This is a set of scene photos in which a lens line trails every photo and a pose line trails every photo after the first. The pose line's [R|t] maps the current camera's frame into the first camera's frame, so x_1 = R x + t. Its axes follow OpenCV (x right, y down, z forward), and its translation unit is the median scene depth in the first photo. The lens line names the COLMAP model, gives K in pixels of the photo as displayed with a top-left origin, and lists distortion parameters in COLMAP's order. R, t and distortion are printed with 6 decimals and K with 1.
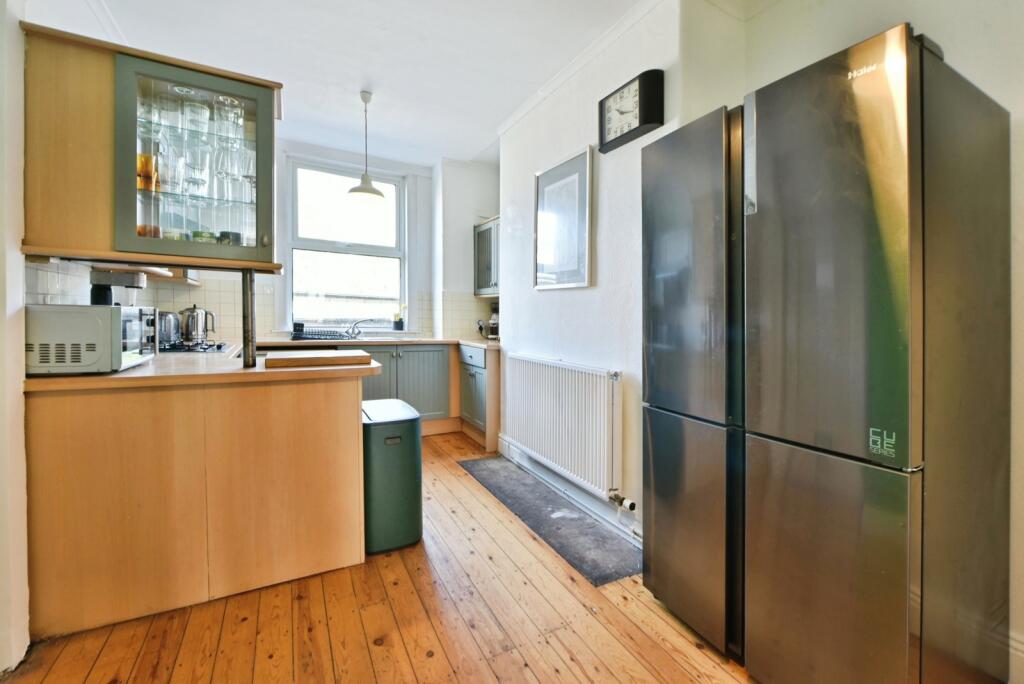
lens RADIAL K [[444.1, 0, 512.0], [0, 444.1, 339.1], [0, 0, 1]] dist [-0.003956, -0.000118]
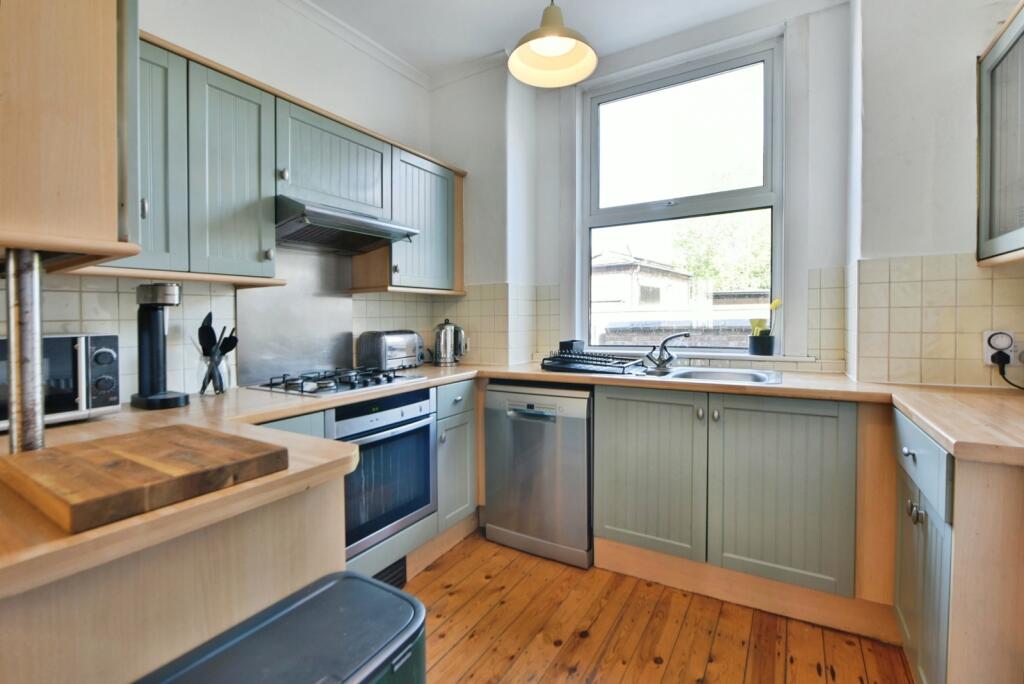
lens RADIAL K [[455.2, 0, 512.4], [0, 455.2, 337.5], [0, 0, 1]] dist [-0.011488, -0.000382]
pose [[0.499991, 0.001896, -0.866028, 0.036311], [-0.015448, 0.999858, -0.006729, -0.032588], [0.865893, 0.016743, 0.499950, 0.548044]]
